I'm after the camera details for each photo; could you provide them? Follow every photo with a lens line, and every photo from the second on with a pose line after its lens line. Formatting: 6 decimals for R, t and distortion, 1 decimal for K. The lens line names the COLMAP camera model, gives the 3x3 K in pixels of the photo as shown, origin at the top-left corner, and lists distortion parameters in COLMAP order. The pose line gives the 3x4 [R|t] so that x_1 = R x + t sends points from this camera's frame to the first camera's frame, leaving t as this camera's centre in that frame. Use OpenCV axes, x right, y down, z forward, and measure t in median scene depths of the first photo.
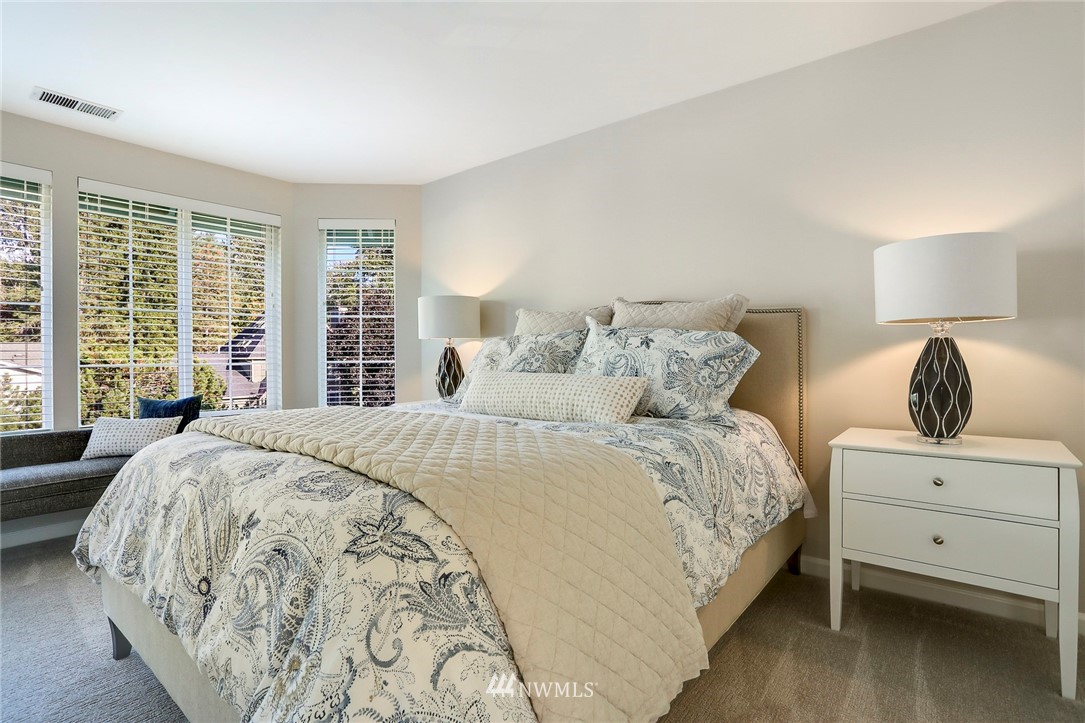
lens RADIAL K [[531.8, 0, 544.4], [0, 531.8, 359.9], [0, 0, 1]] dist [-0.038664, 0.026844]
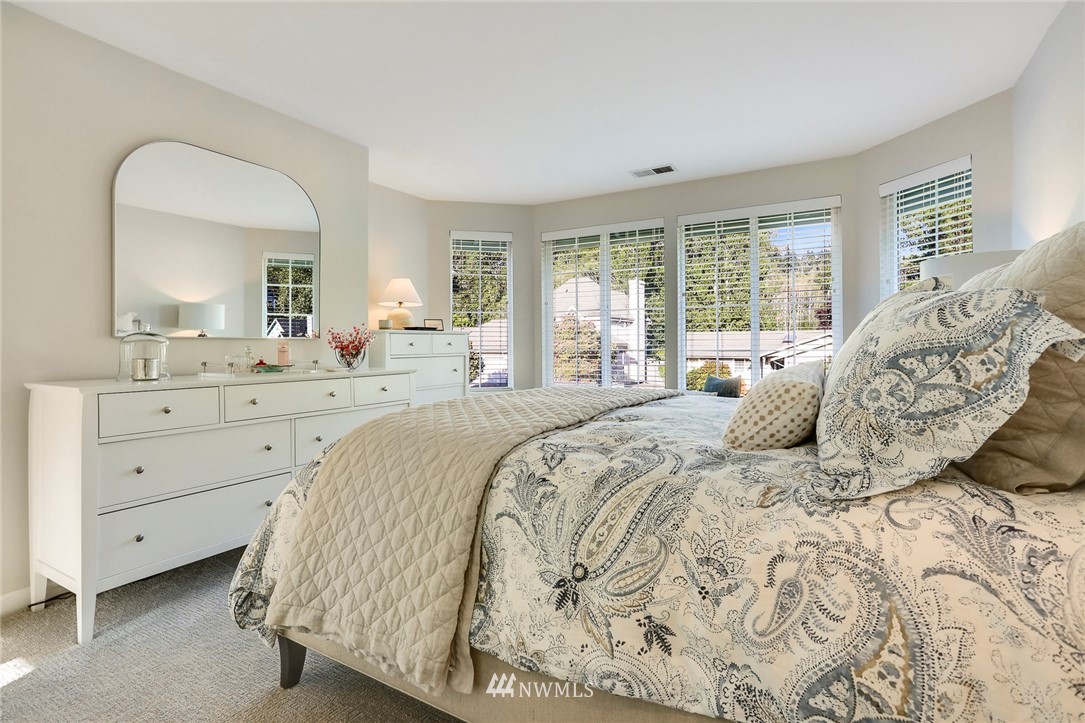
lens RADIAL K [[531.8, 0, 544.4], [0, 531.8, 359.9], [0, 0, 1]] dist [-0.038664, 0.026844]
pose [[0.134196, 0.038052, -0.990224, 0.640564], [-0.006804, 0.999274, 0.037478, -0.010411], [0.990932, 0.001708, 0.134357, 0.560037]]
